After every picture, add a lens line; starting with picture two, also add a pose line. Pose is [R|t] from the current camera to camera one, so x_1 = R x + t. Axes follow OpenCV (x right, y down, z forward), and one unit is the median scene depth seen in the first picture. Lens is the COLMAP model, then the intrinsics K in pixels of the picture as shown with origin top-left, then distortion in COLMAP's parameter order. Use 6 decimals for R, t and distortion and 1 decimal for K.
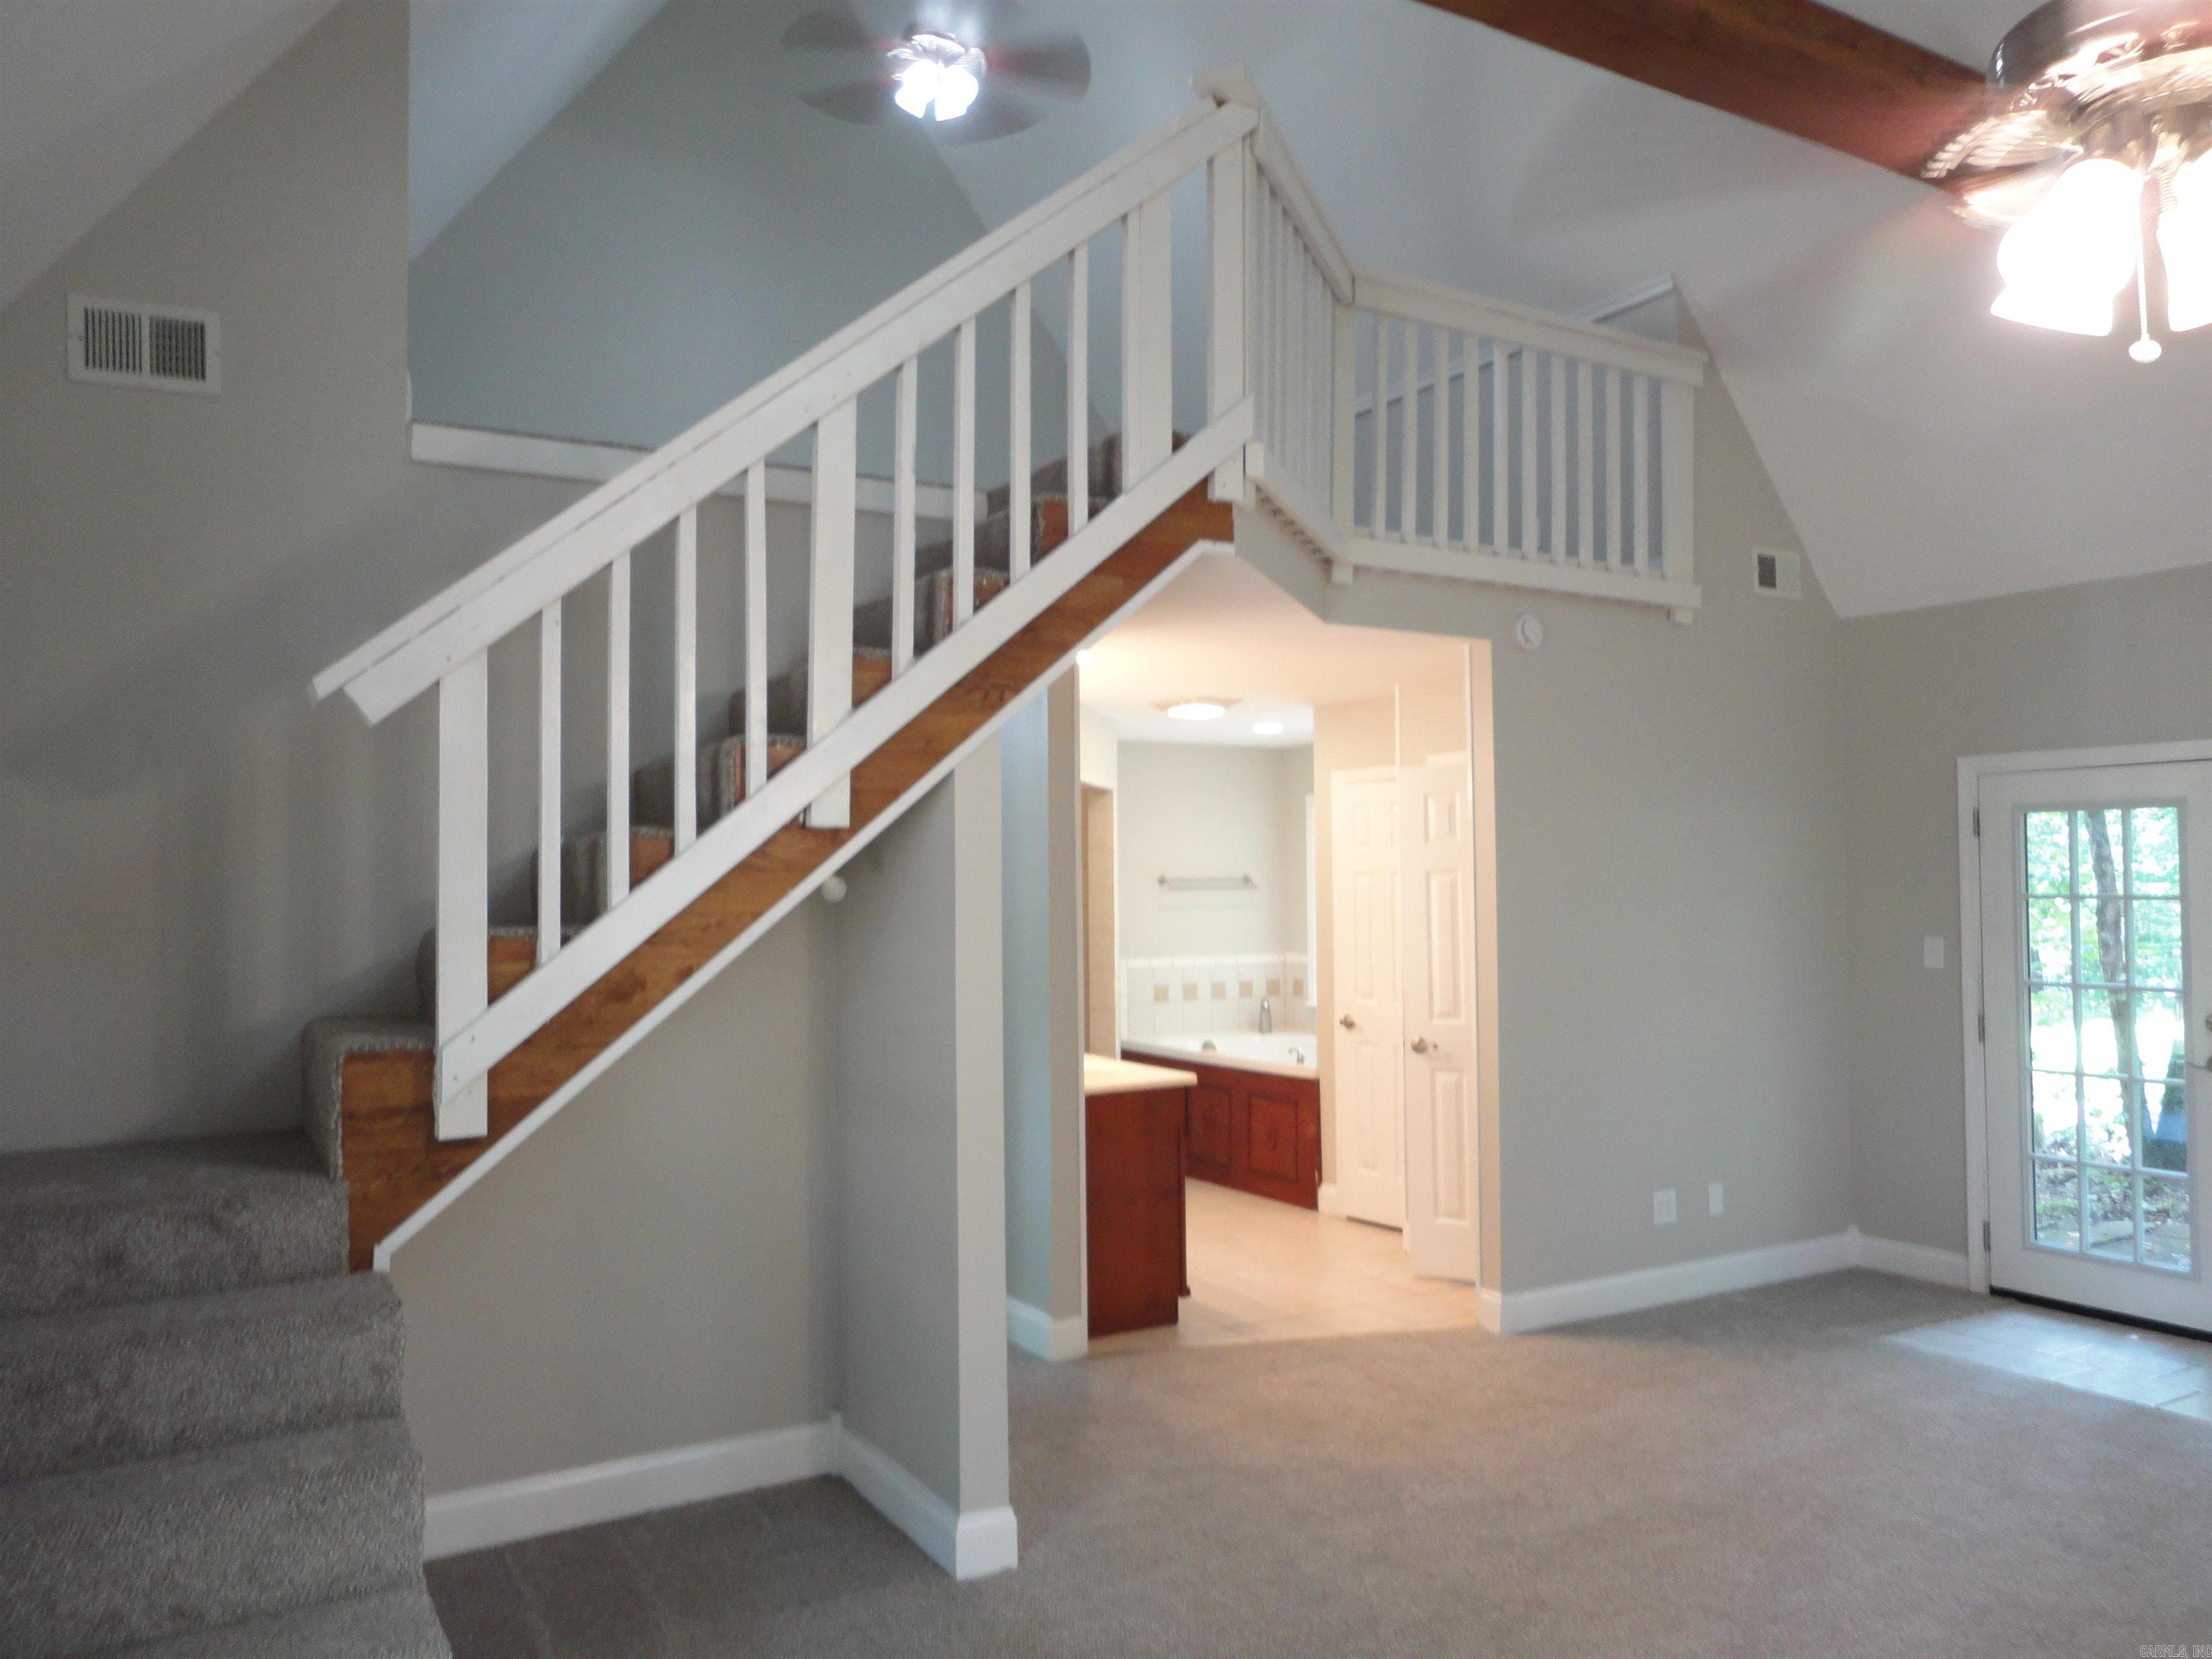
lens RADIAL K [[1631.5, 0, 1089.6], [0, 1631.5, 830.3], [0, 0, 1]] dist [0.004411, -0.002117]
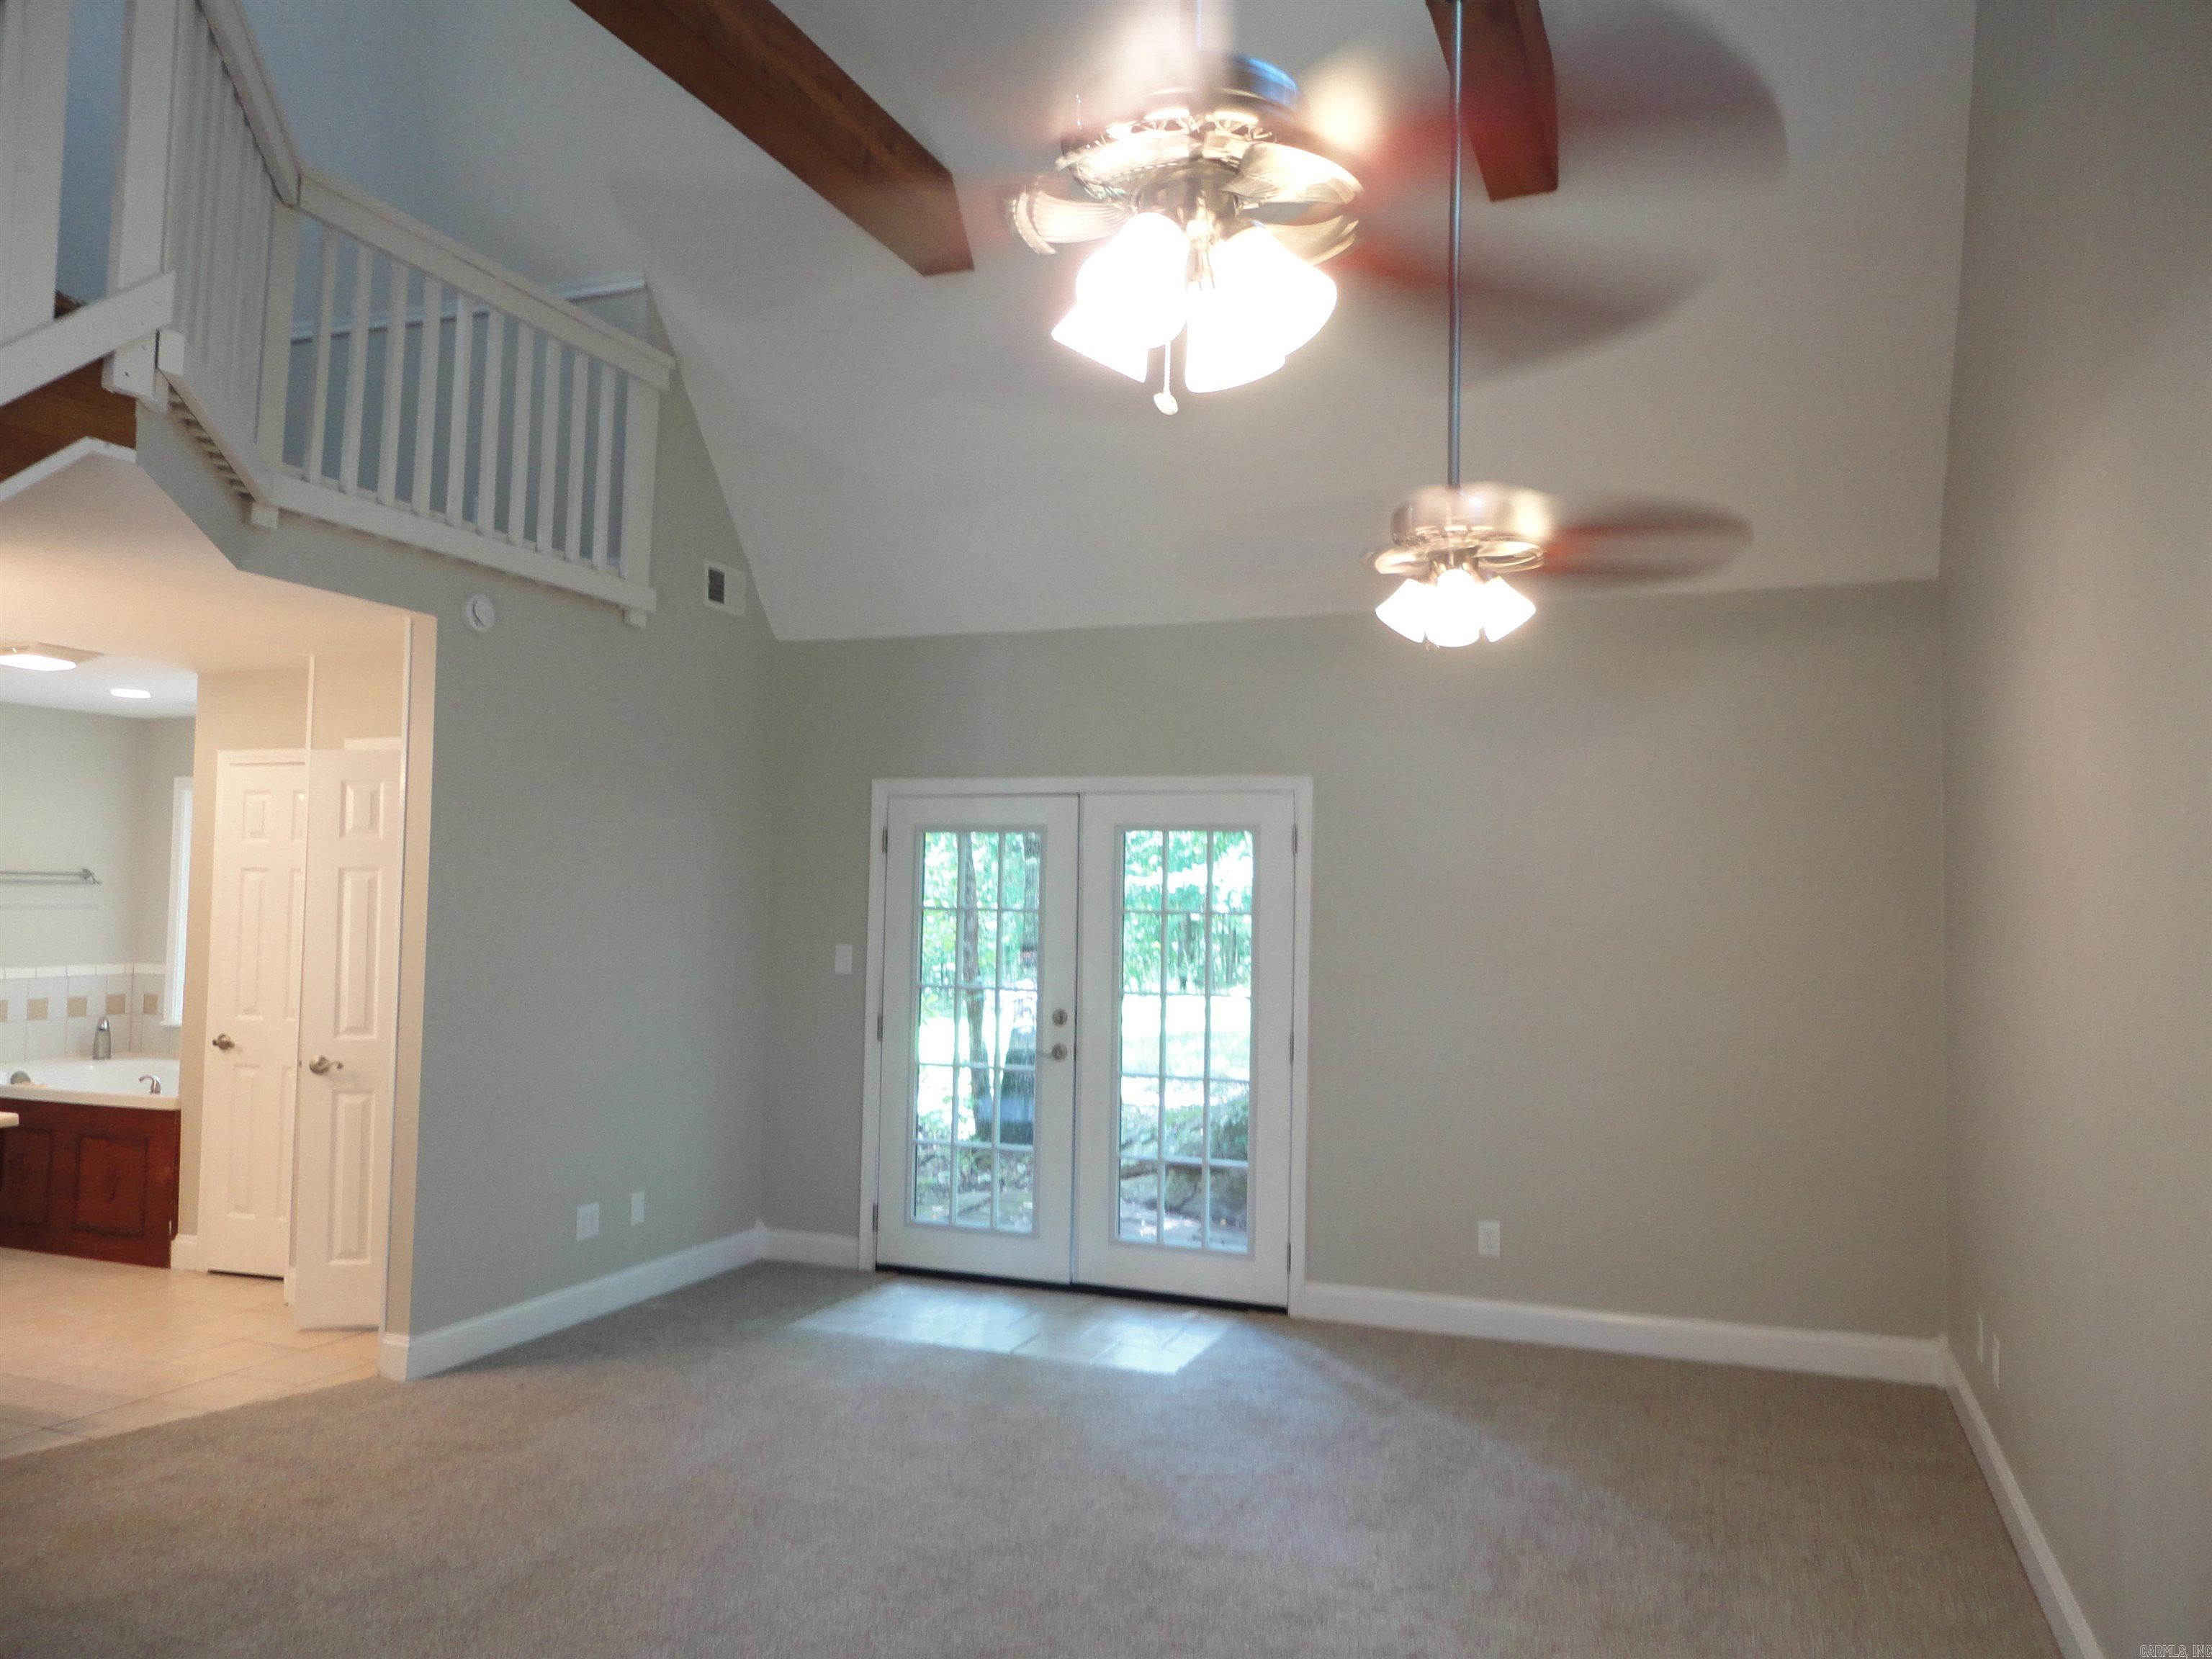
lens RADIAL K [[1631.5, 0, 1117.0], [0, 1631.5, 819.5], [0, 0, 1]] dist [0.004411, -0.002117]
pose [[0.781973, 0.051552, 0.621177, -0.017117], [-0.042674, 0.998663, -0.029159, 0.007157], [-0.621850, -0.003707, 0.783128, 0.044981]]
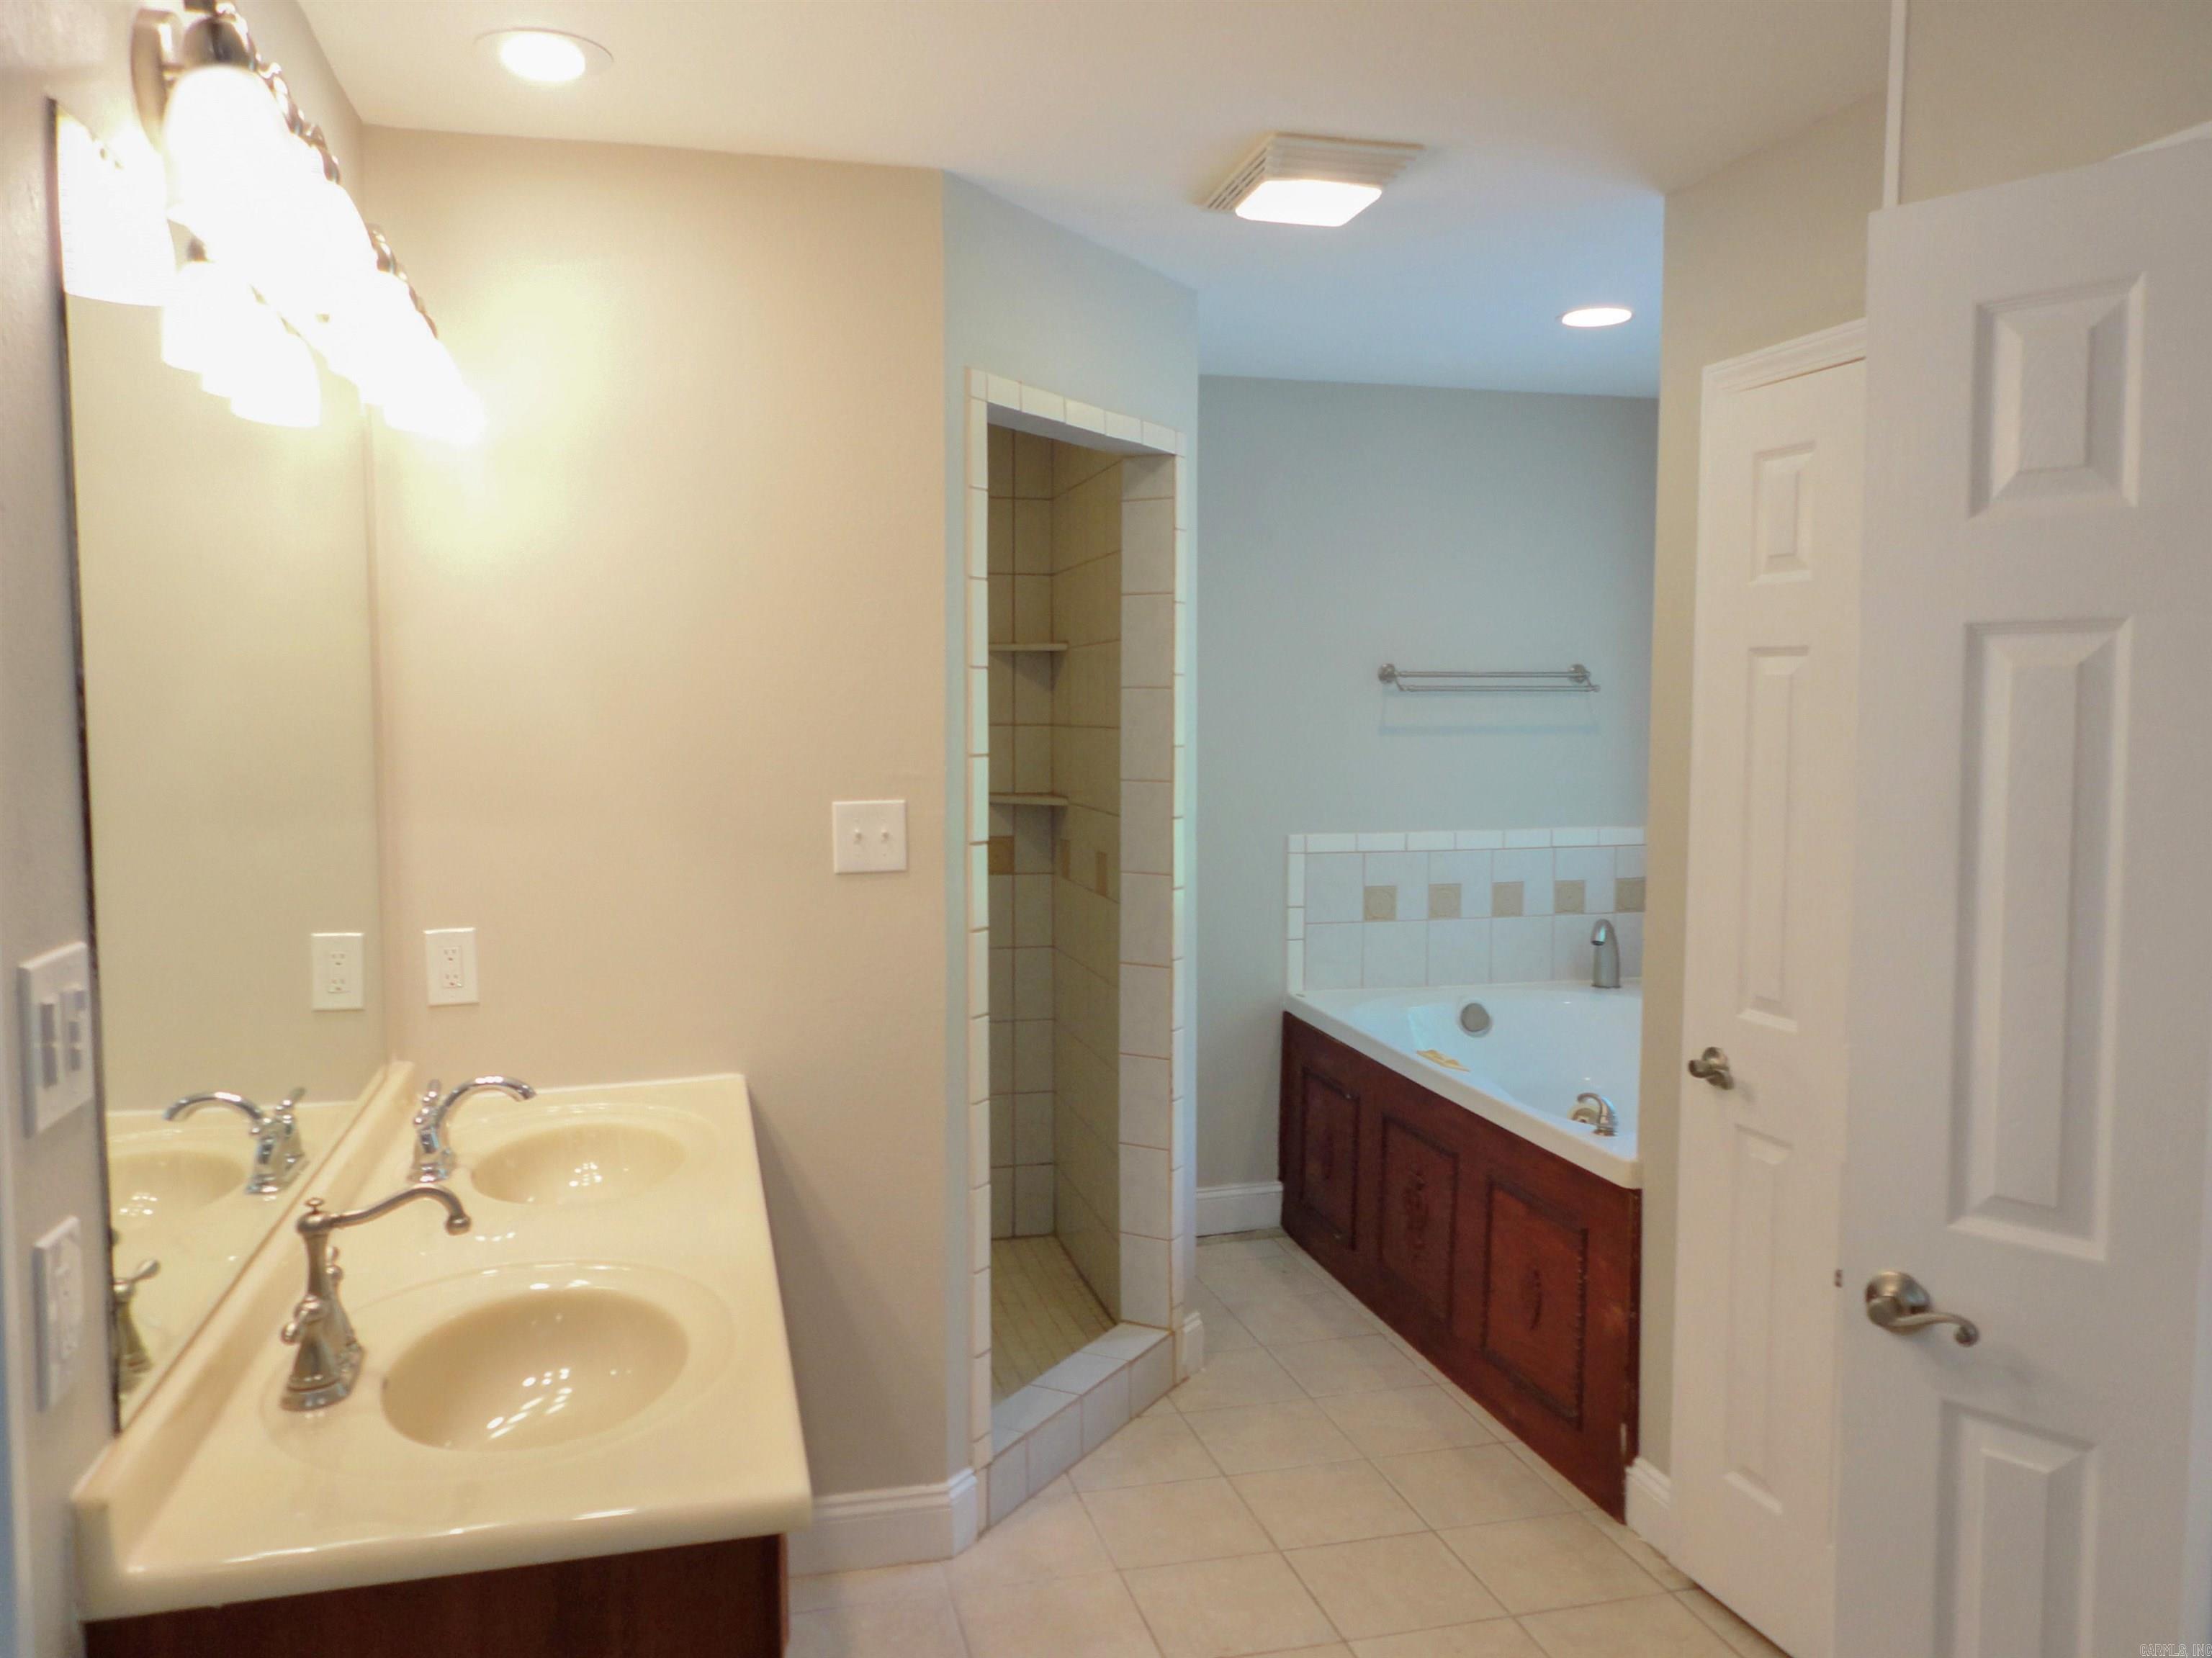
lens RADIAL K [[1631.4, 0, 1112.7], [0, 1631.4, 808.5], [0, 0, 1]] dist [0.004411, -0.002117]
pose [[0.956317, 0.031737, -0.290602, 0.167504], [-0.000292, 0.994193, 0.107615, 0.028363], [0.292330, -0.102829, 0.950773, 0.781199]]
